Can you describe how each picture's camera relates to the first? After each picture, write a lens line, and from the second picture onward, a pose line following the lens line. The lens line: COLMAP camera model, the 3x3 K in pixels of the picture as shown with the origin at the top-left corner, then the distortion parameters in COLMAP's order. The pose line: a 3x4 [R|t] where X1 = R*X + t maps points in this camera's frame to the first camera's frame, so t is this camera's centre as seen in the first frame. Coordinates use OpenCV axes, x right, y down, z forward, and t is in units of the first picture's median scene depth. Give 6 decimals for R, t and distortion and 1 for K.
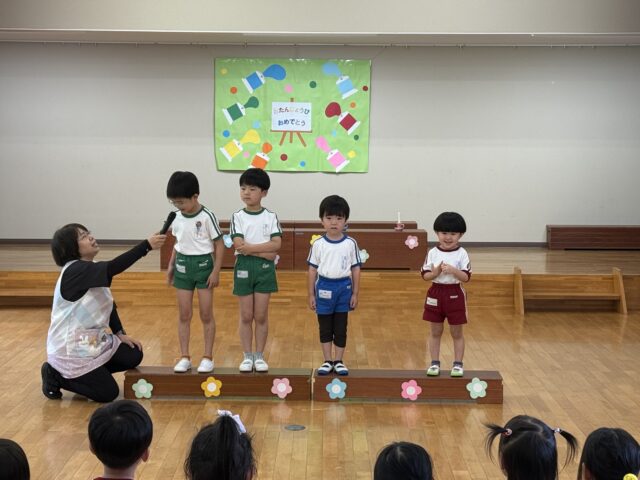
lens RADIAL K [[1330.5, 0, 292.1], [0, 1330.5, 240.7], [0, 0, 1]] dist [0.125427, 0.231964]
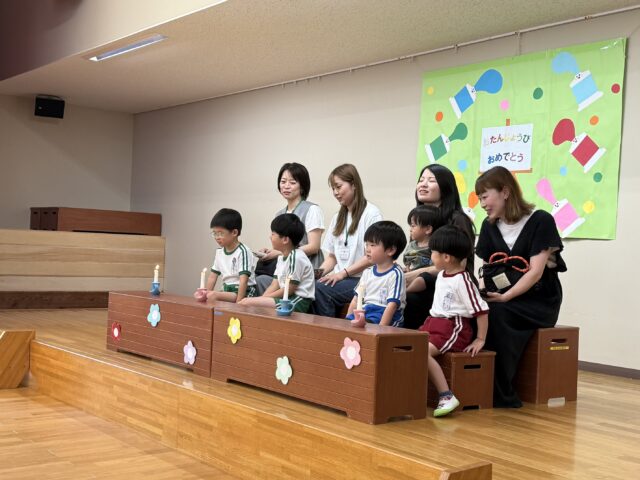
lens RADIAL K [[834.5, 0, 320.0], [0, 834.5, 240.0], [0, 0, 1]] dist [0.255842, -0.626759]
pose [[0.616849, 0.016758, -0.786903, 0.259488], [-0.111473, 0.991556, -0.066267, -0.014457], [0.779148, 0.128595, 0.613508, 0.693968]]
